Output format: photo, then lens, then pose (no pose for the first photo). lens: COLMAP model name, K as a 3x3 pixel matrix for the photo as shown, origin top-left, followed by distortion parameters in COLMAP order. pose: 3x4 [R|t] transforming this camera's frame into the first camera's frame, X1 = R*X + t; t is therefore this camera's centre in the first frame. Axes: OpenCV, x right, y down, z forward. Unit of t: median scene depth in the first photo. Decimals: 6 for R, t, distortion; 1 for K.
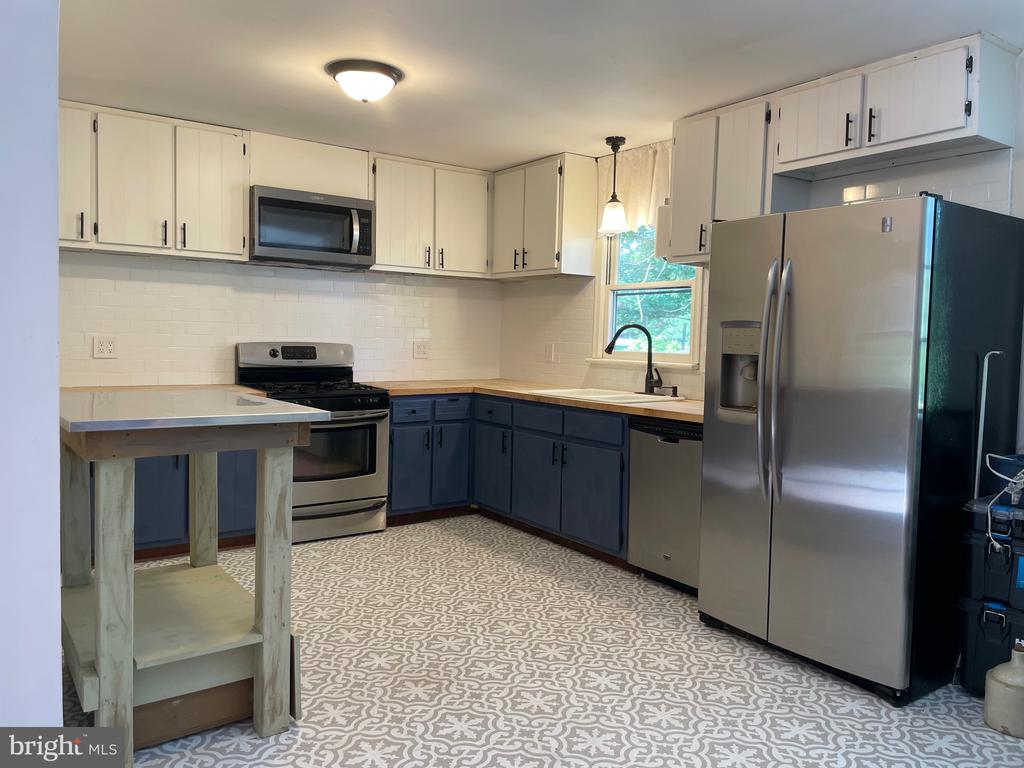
lens RADIAL K [[775.9, 0, 512.9], [0, 775.9, 384.0], [0, 0, 1]] dist [-0.001962, -0.010391]
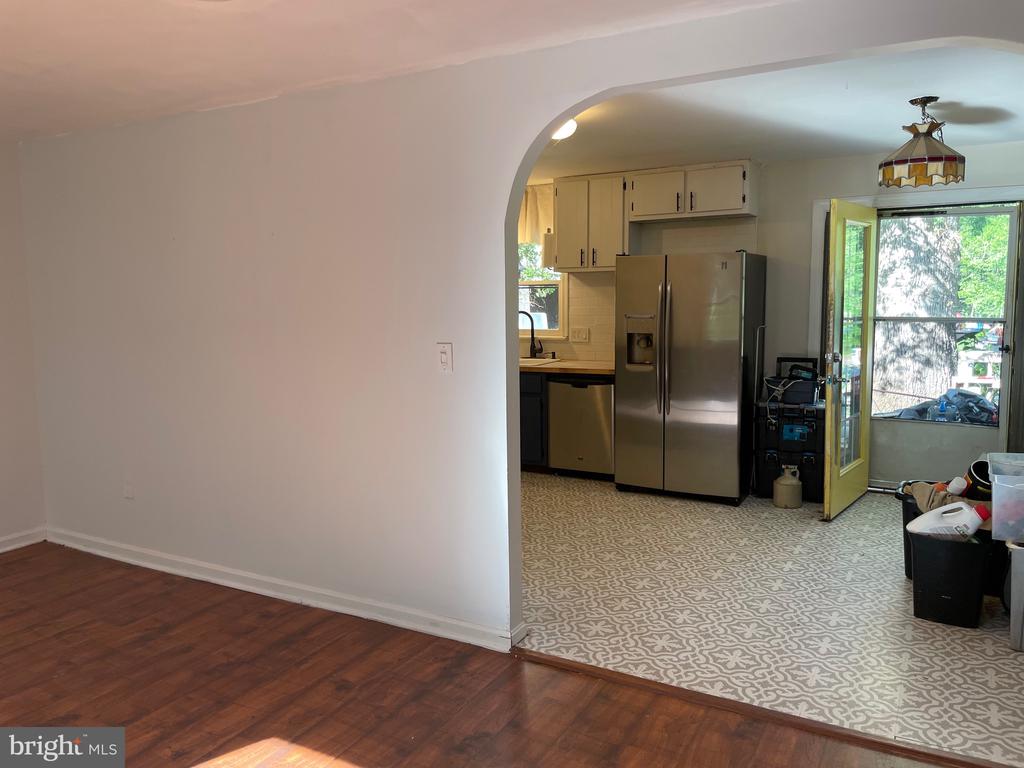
lens RADIAL K [[775.9, 0, 511.2], [0, 775.9, 381.9], [0, 0, 1]] dist [-0.001962, -0.010391]
pose [[0.908505, -0.080716, 0.410005, -0.635265], [0.059479, 0.996156, 0.064312, -0.052835], [-0.413619, -0.034041, 0.909813, -0.441313]]
